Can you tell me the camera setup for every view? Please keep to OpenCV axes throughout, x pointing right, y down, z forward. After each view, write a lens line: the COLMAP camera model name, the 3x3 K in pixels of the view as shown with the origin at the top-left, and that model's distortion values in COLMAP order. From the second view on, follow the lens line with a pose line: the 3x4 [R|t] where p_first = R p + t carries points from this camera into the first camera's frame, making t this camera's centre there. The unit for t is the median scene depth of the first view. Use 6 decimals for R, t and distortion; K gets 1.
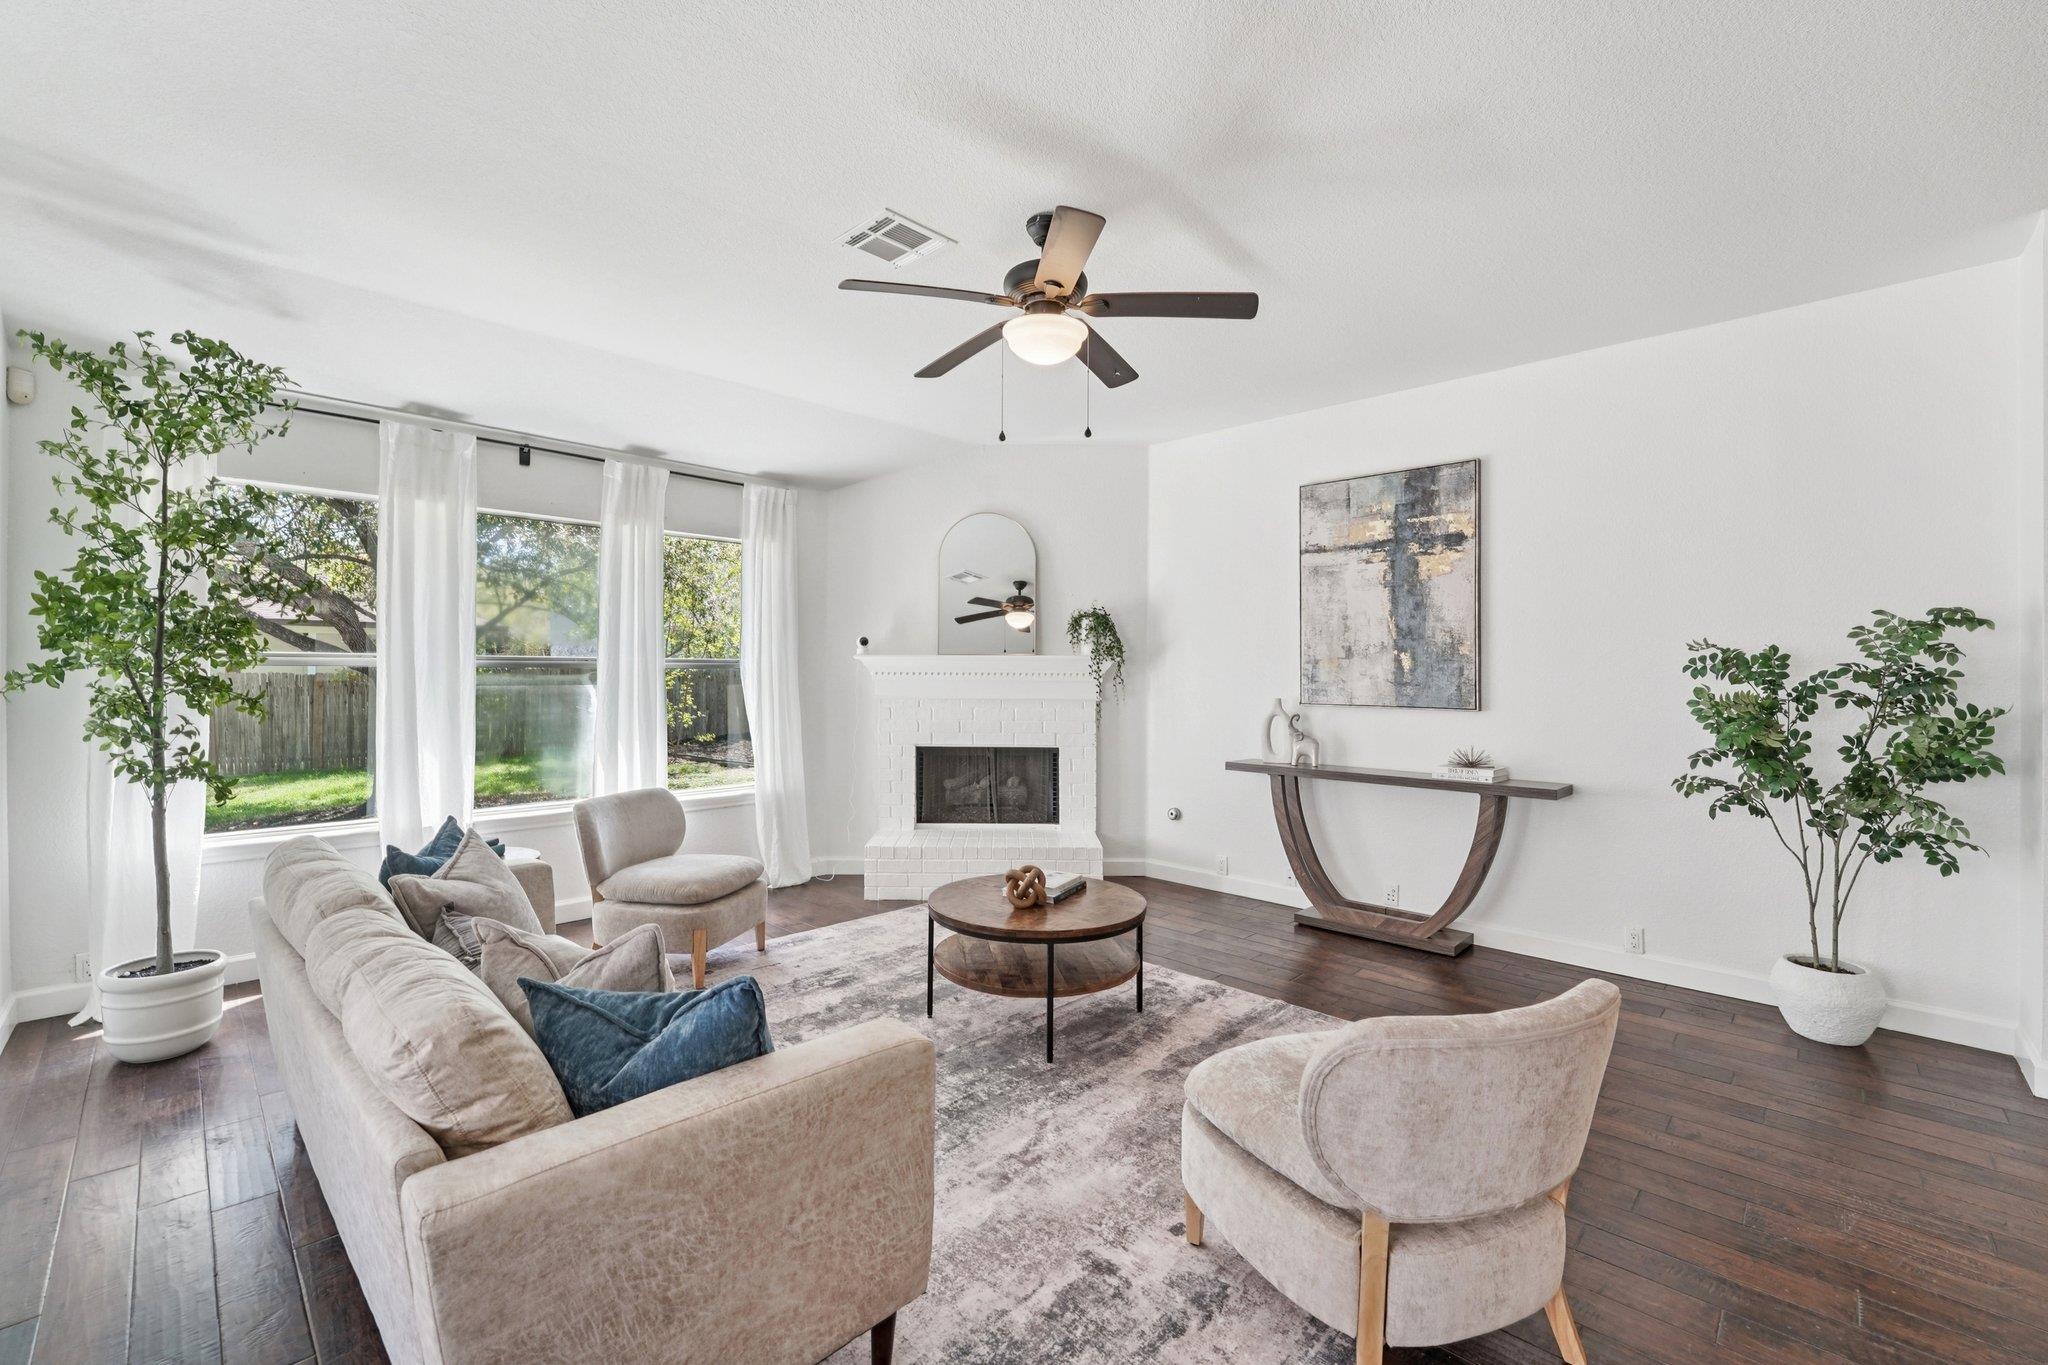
lens RADIAL K [[854.8, 0, 1000.3], [0, 854.8, 671.6], [0, 0, 1]] dist [-0.027831, 0.003432]
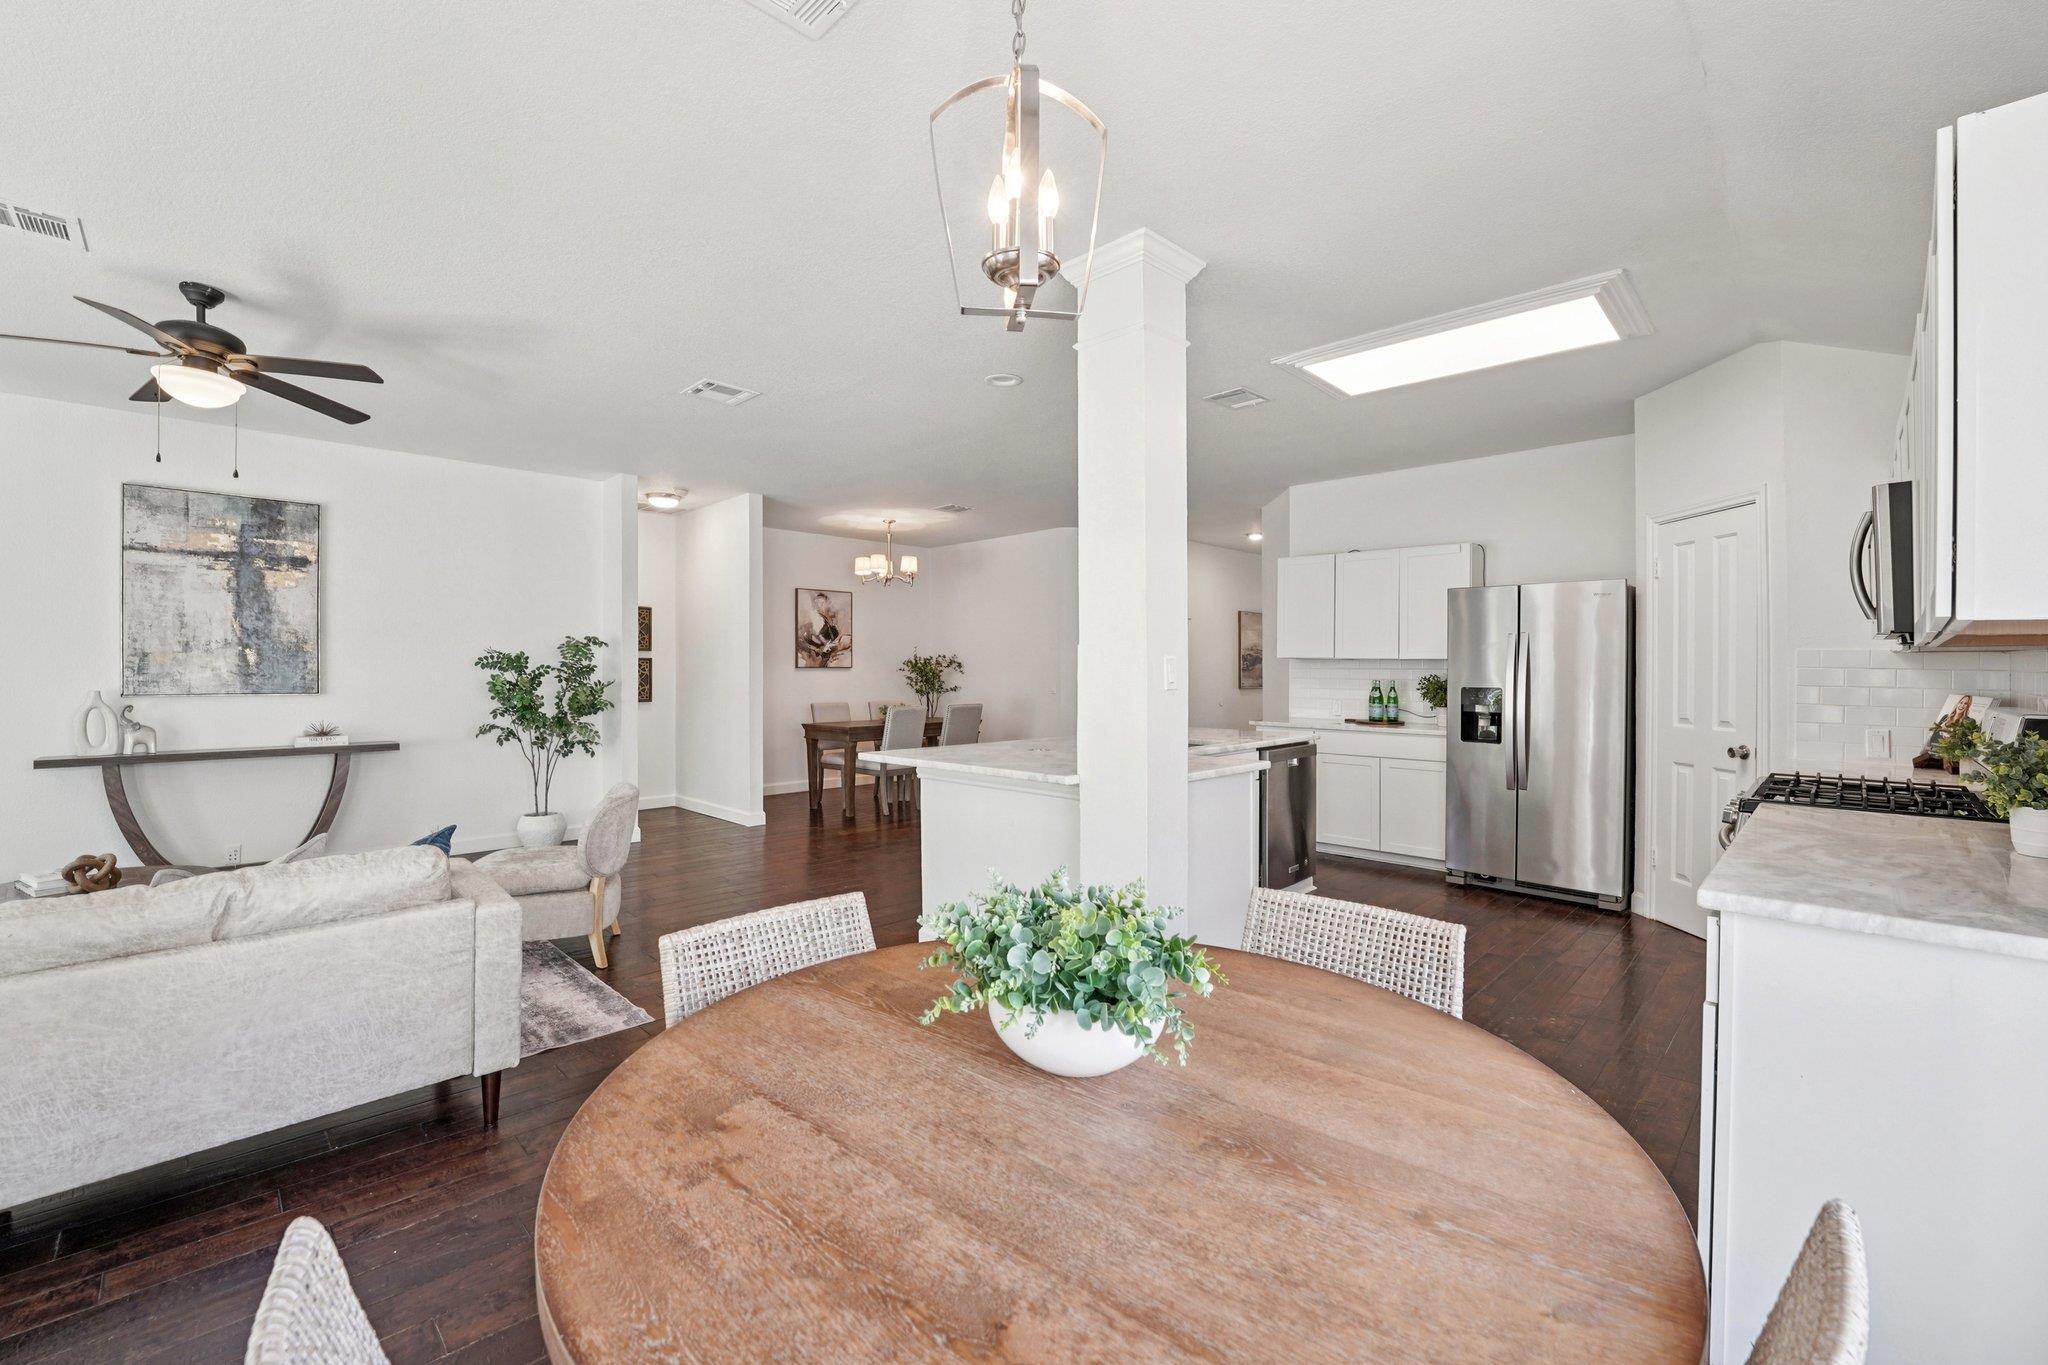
lens RADIAL K [[854.8, 0, 1025.7], [0, 854.8, 666.6], [0, 0, 1]] dist [-0.027831, 0.003432]
pose [[-0.009197, -0.000636, 0.999958, -0.720255], [-0.002911, 0.999996, 0.000609, -0.000816], [-0.999953, -0.002905, -0.009199, -0.088223]]
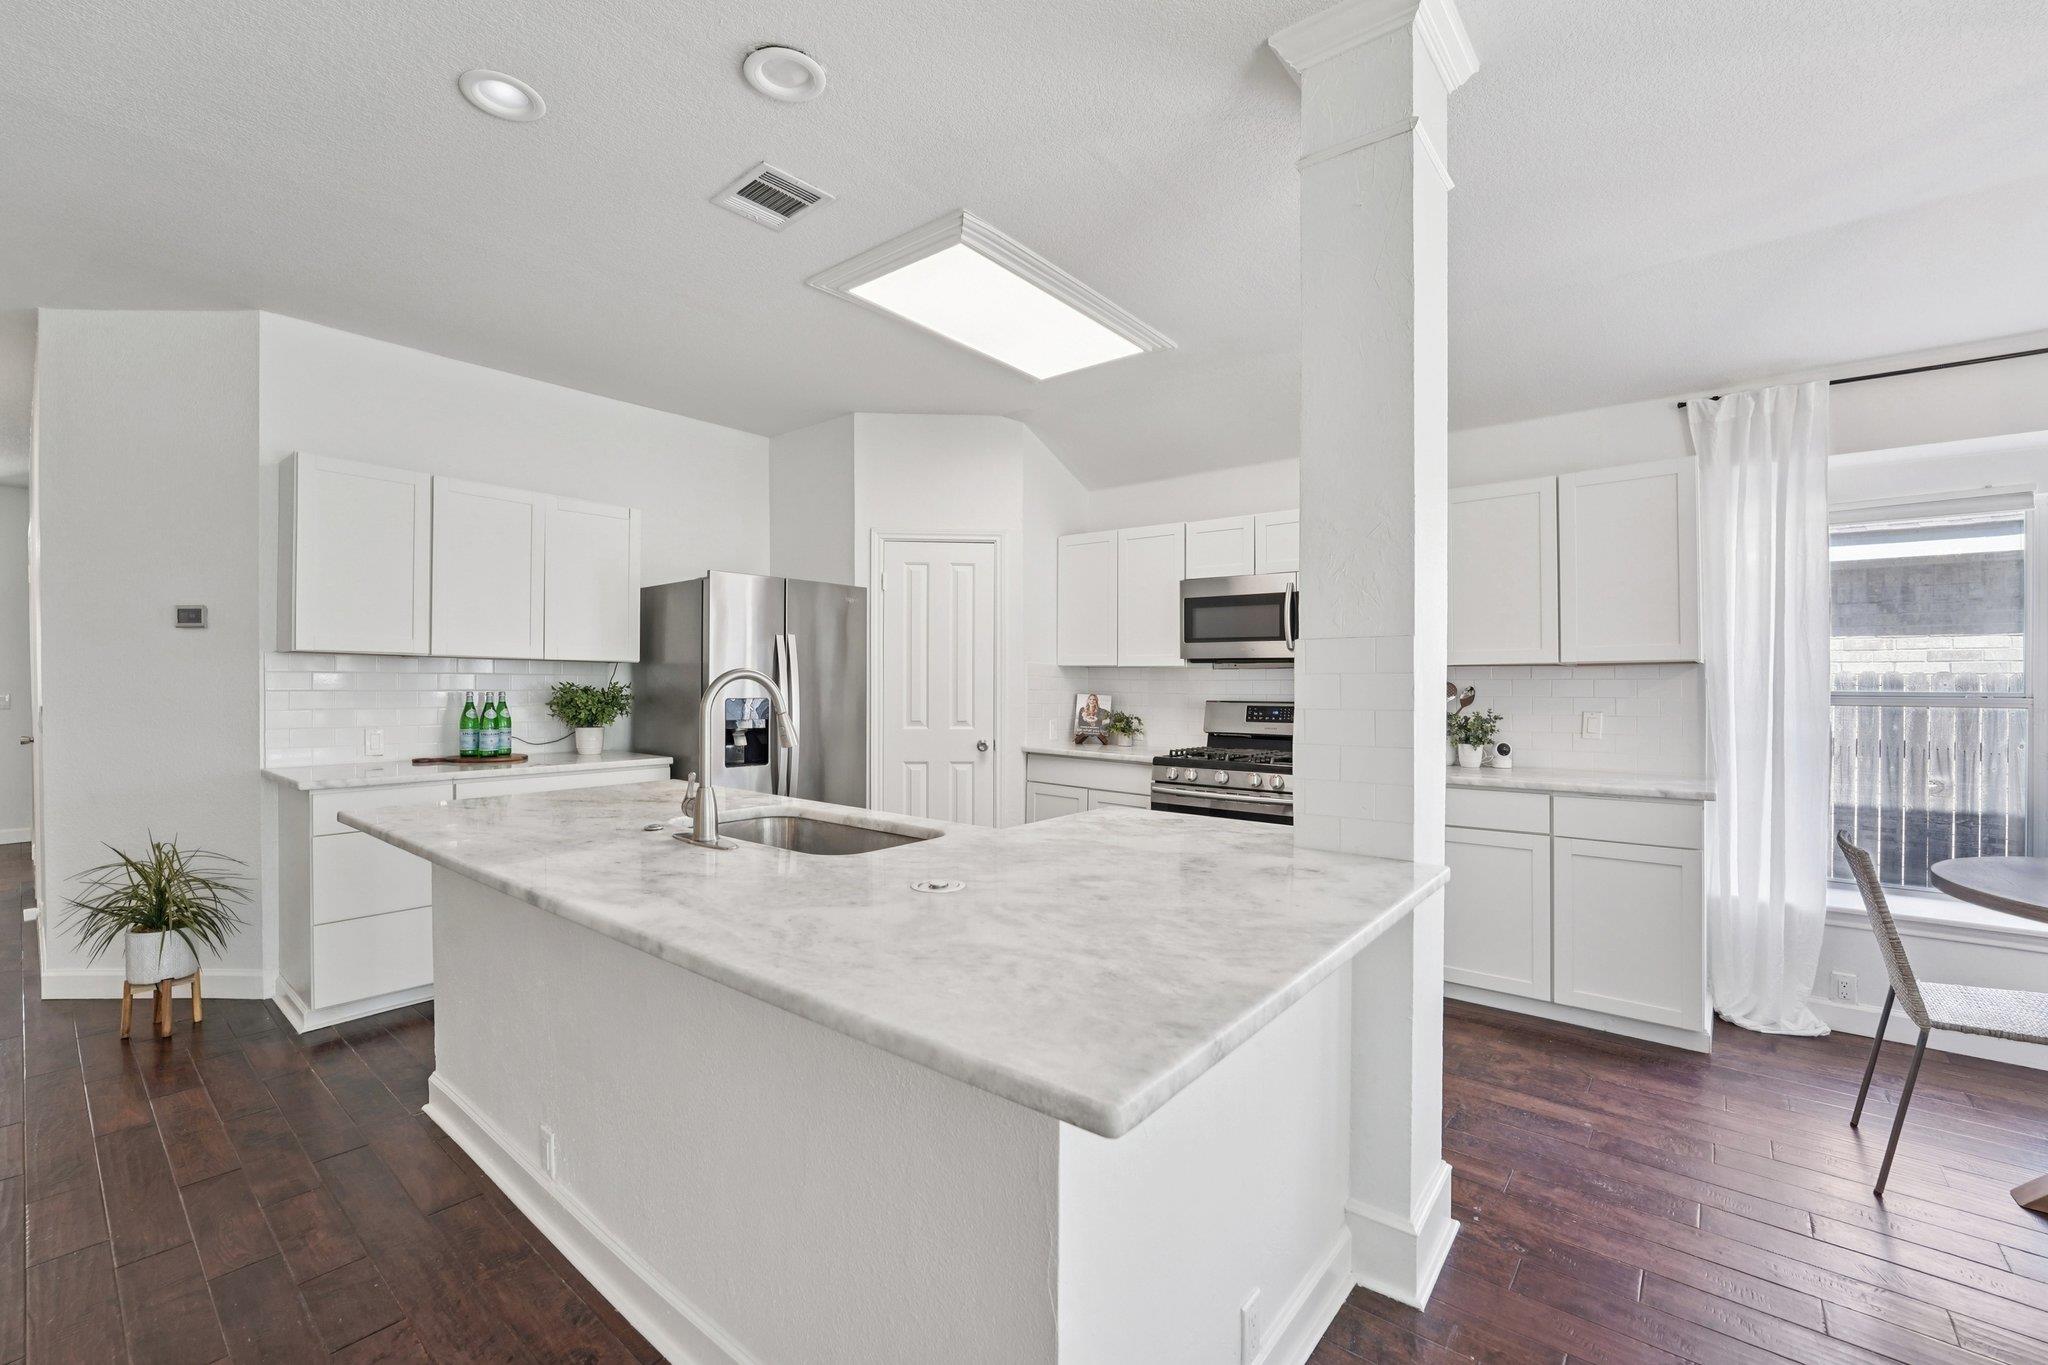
lens RADIAL K [[854.8, 0, 1007.1], [0, 854.8, 674.0], [0, 0, 1]] dist [-0.027831, 0.003432]
pose [[-0.996059, -0.010615, -0.088052, 0.233739], [-0.010195, 0.999934, -0.005217, 0.001624], [0.088102, -0.004299, -0.996102, 0.249480]]
